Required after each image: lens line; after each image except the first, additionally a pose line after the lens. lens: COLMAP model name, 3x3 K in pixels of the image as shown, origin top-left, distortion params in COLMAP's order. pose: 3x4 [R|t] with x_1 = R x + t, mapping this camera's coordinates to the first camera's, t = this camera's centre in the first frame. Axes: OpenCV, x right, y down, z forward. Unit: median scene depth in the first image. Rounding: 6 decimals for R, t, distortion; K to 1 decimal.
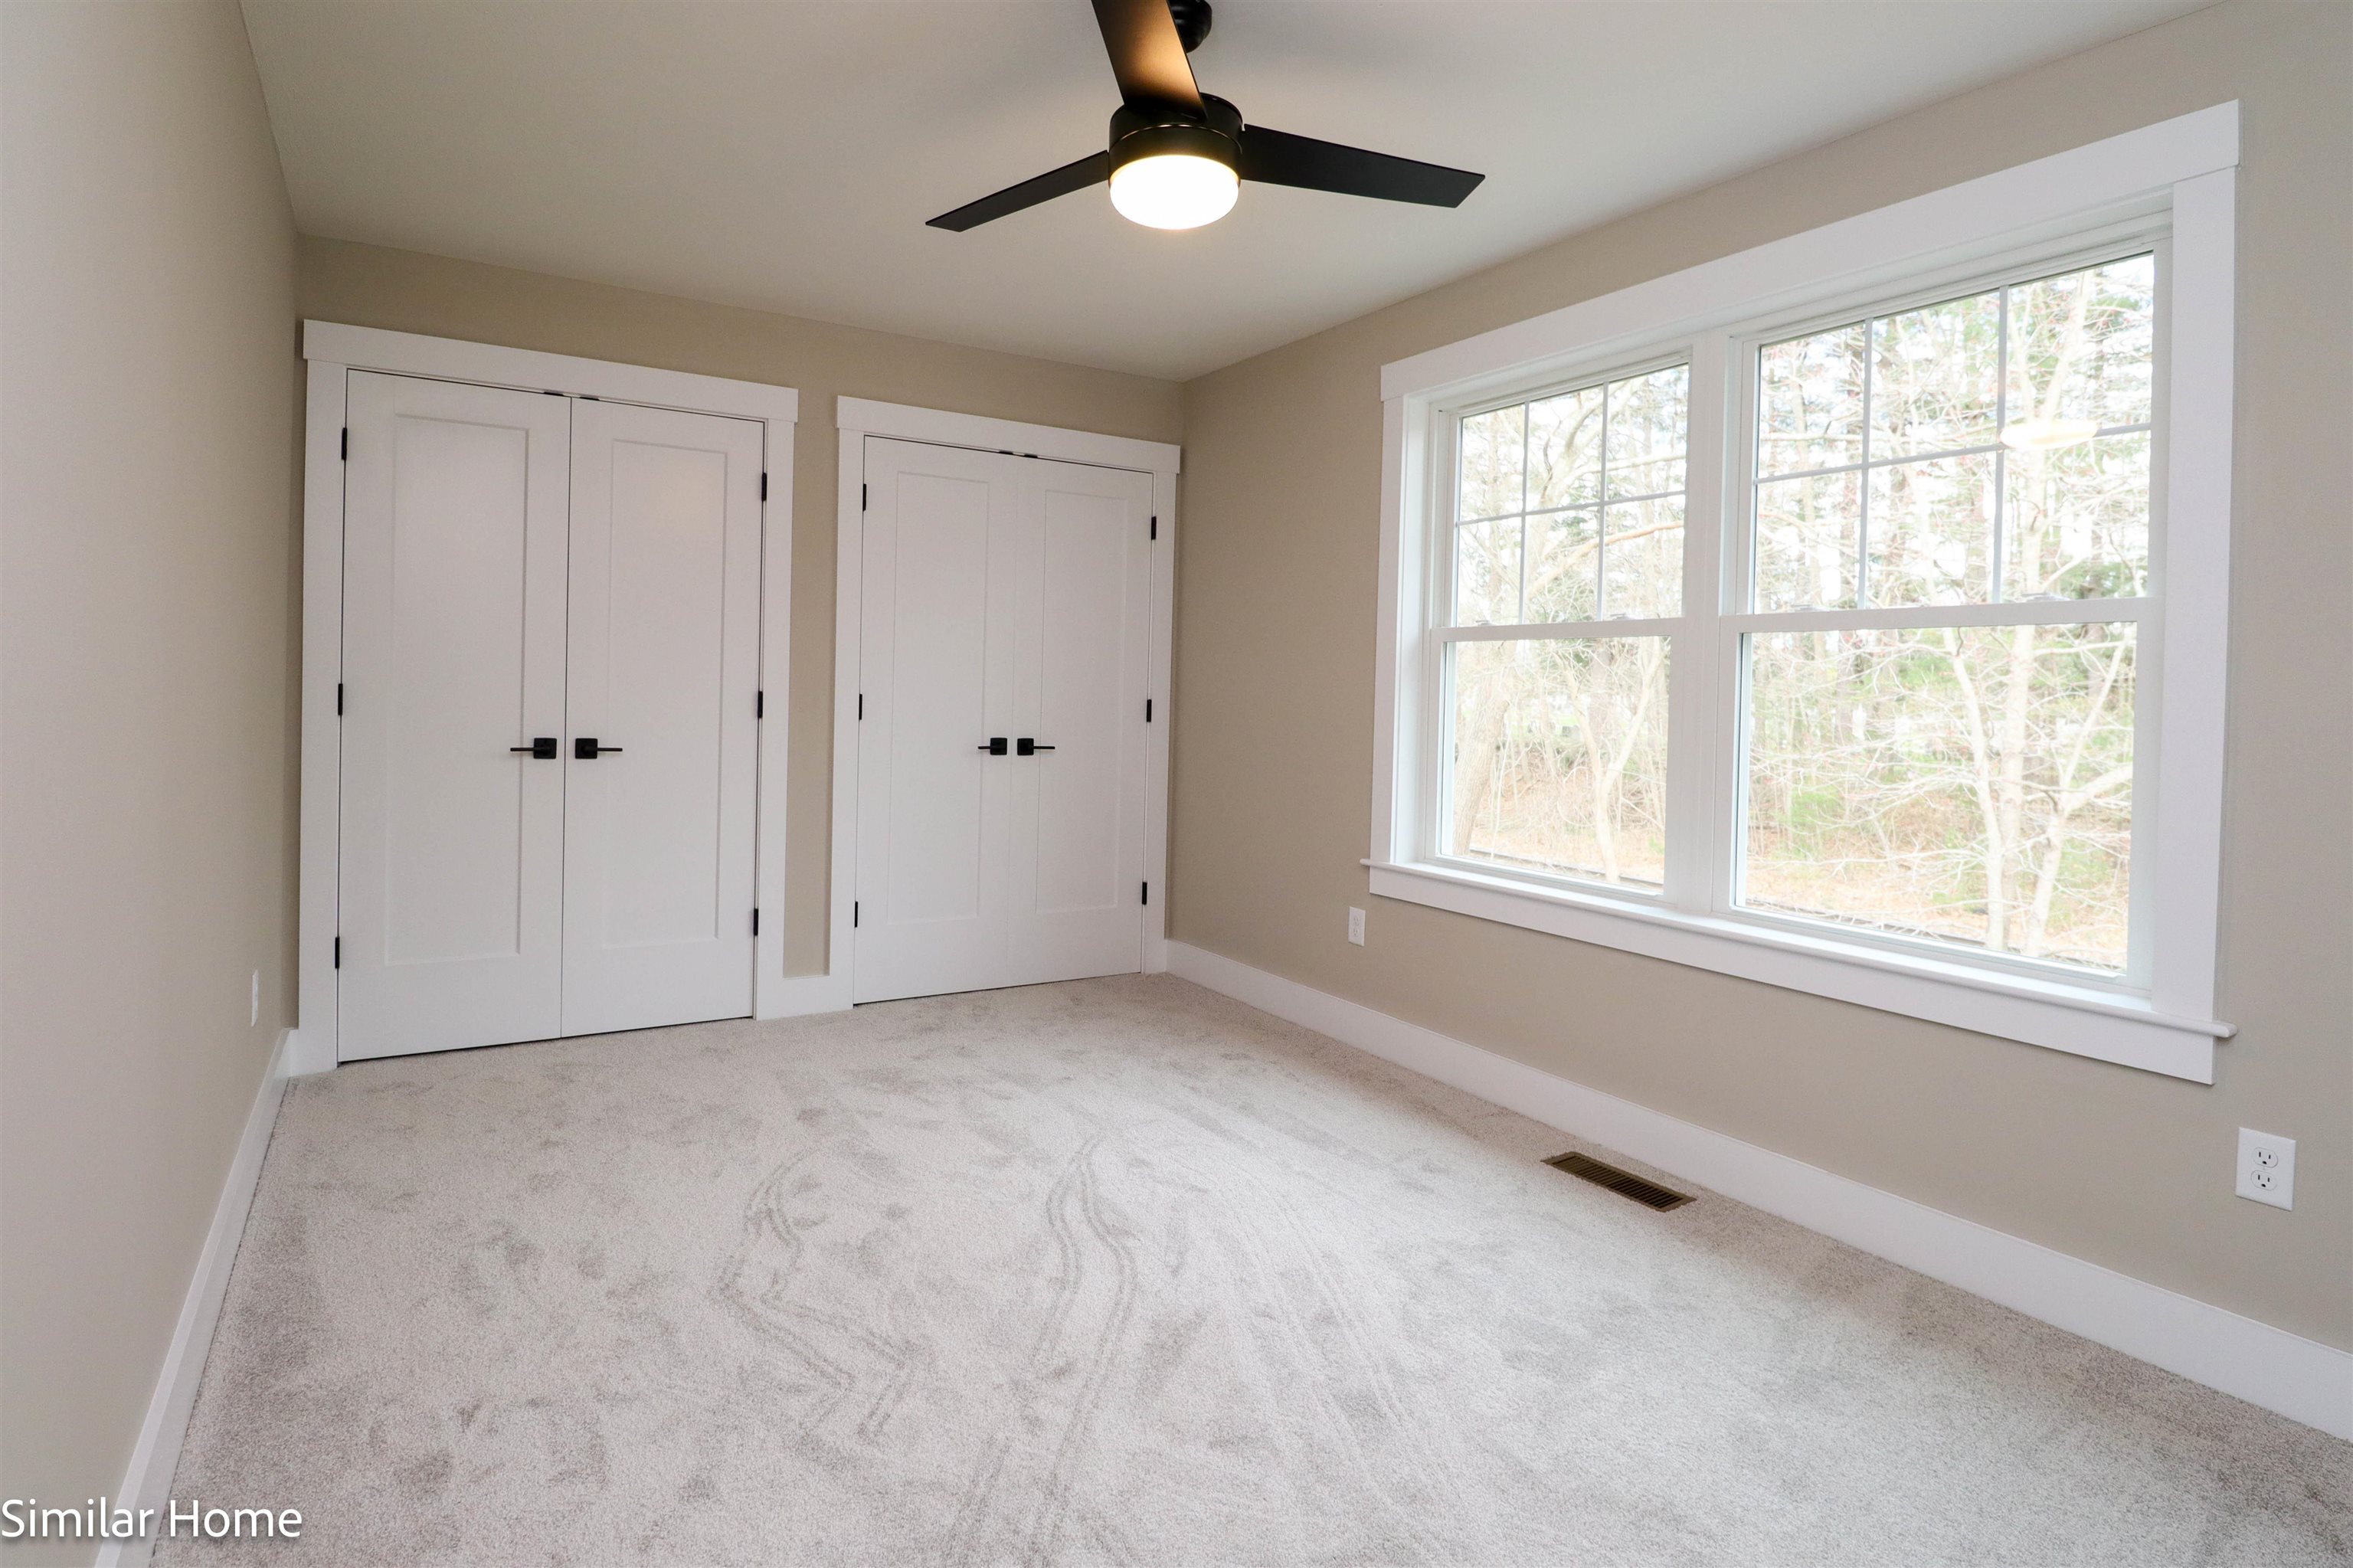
lens RADIAL K [[1215.3, 0, 1101.0], [0, 1215.3, 695.4], [0, 0, 1]] dist [-0.009917, -0.000543]
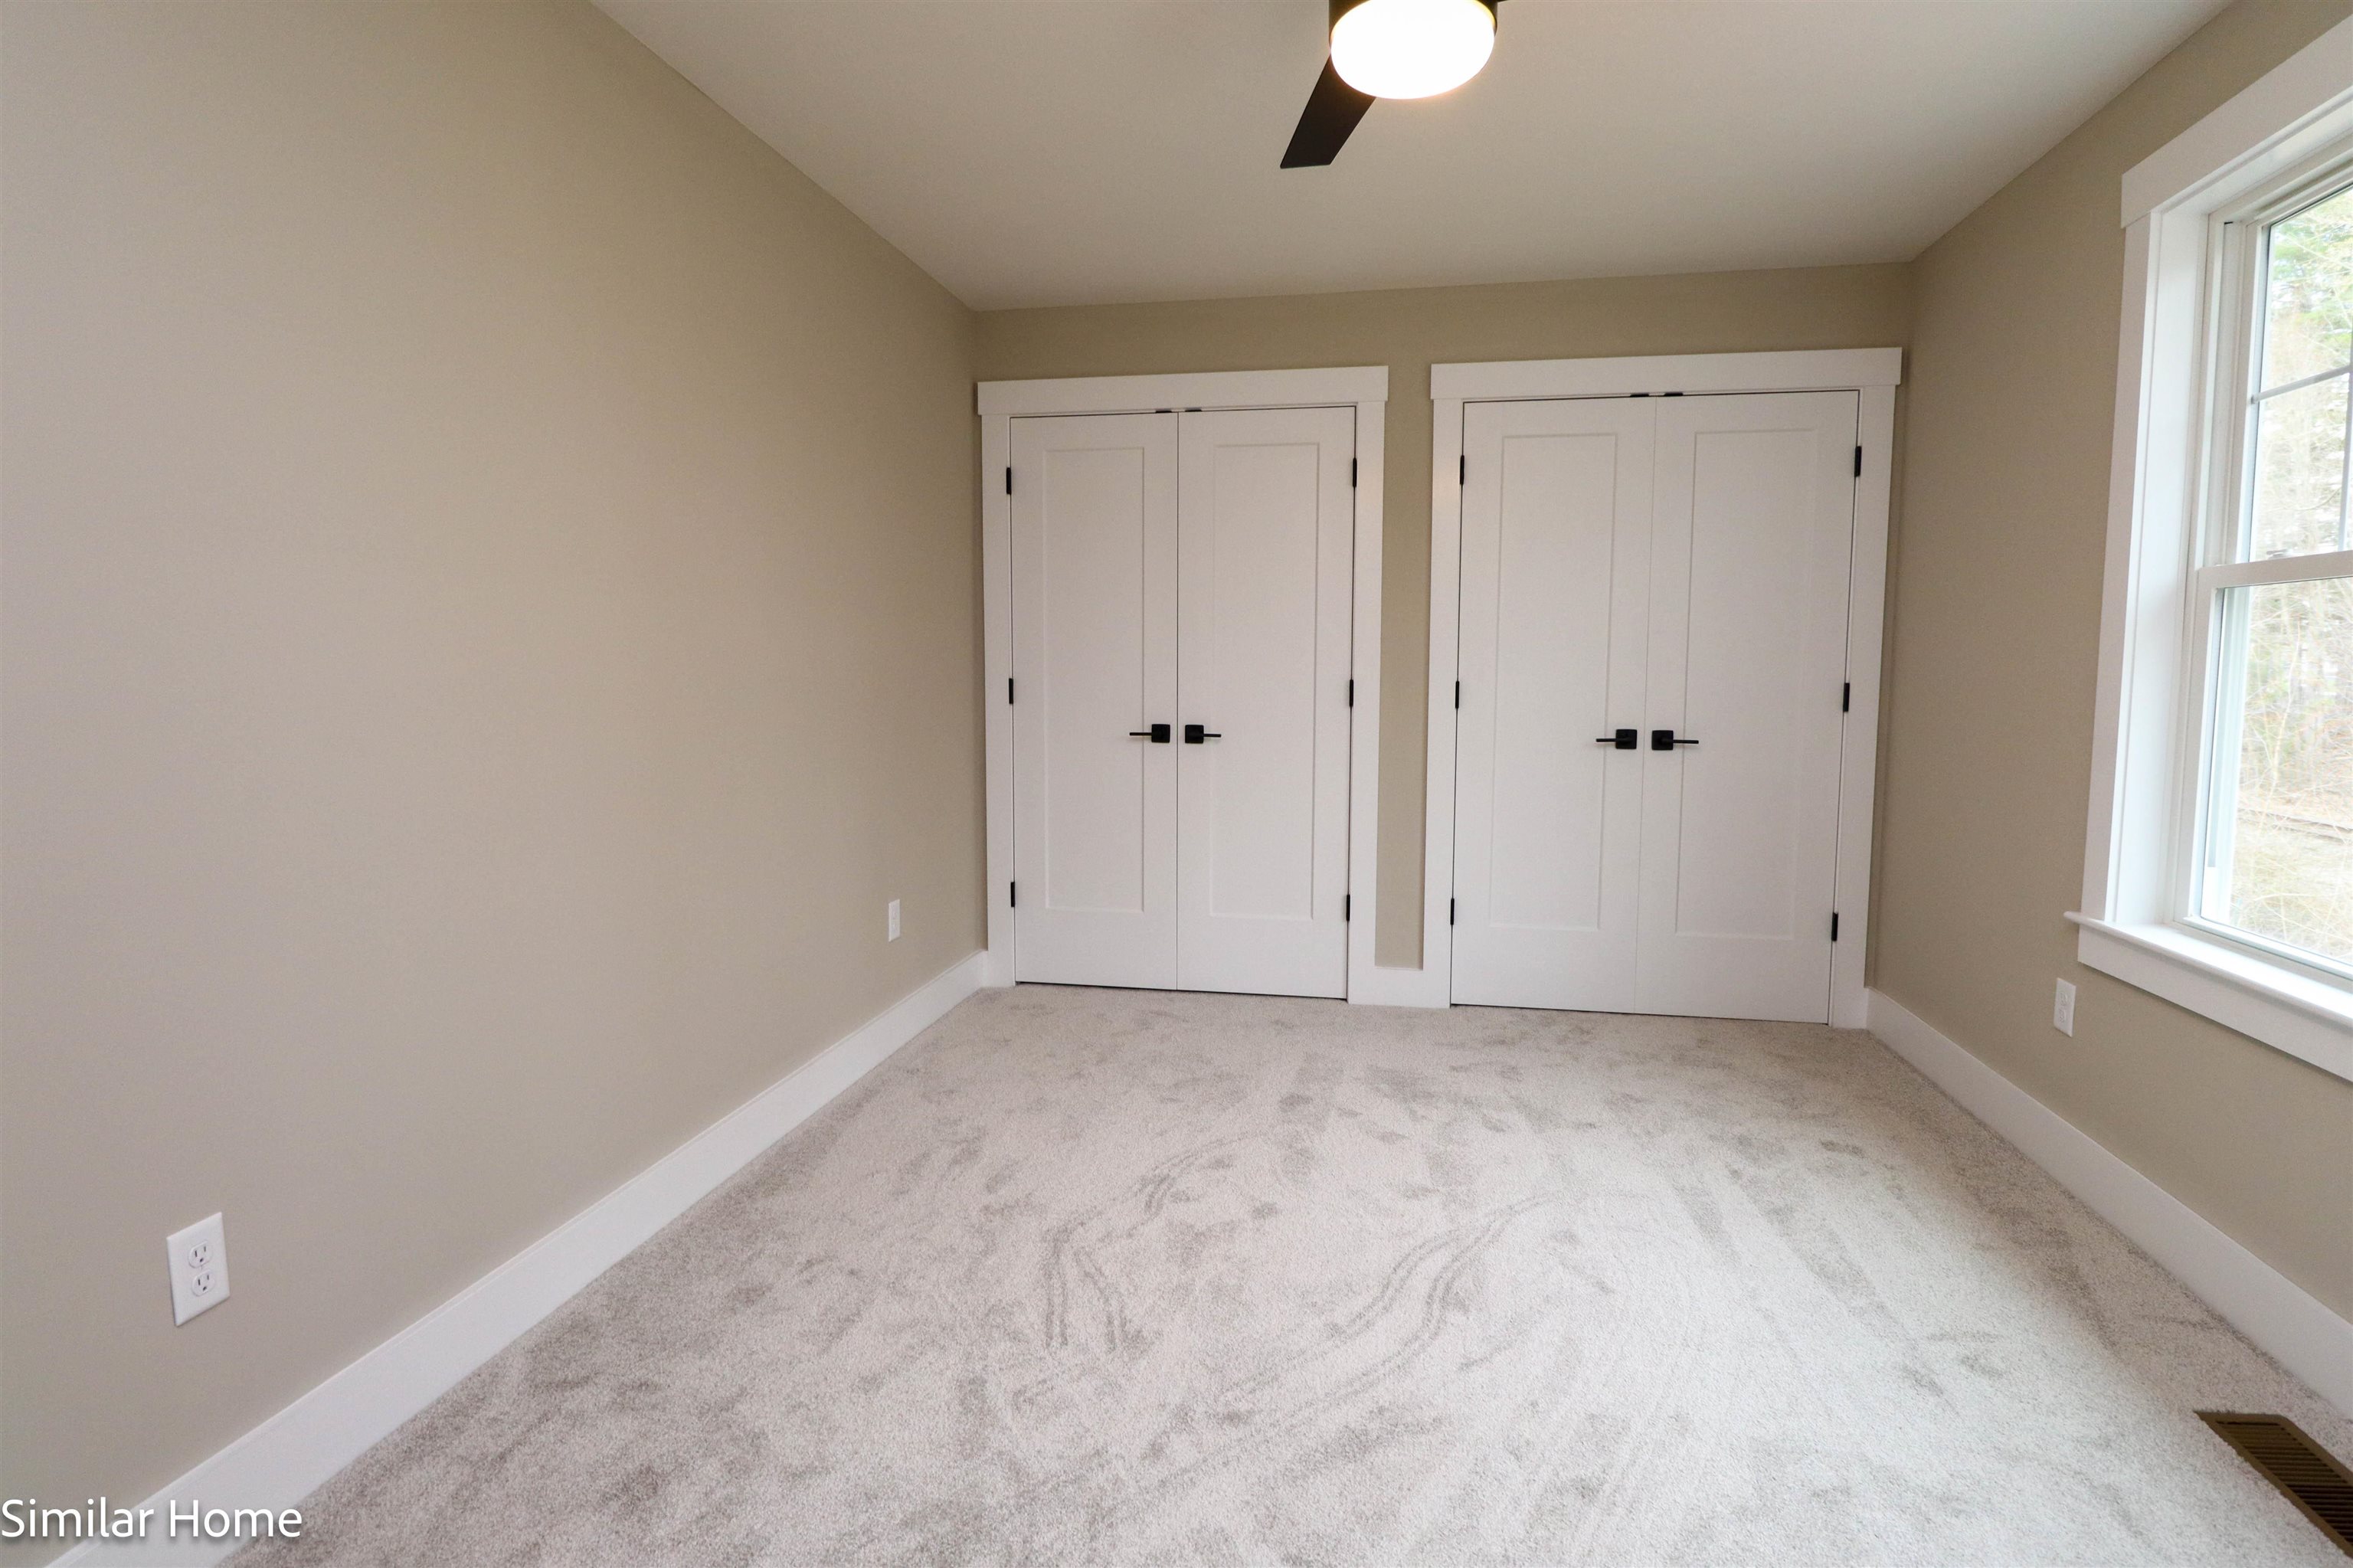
lens RADIAL K [[1201.1, 0, 1178.9], [0, 1201.1, 759.7], [0, 0, 1]] dist [0.000679, -0.016377]
pose [[0.761701, 0.029549, -0.647255, 0.313226], [0.010930, 0.998231, 0.058434, 0.003660], [0.647837, -0.051584, 0.760031, 0.187362]]
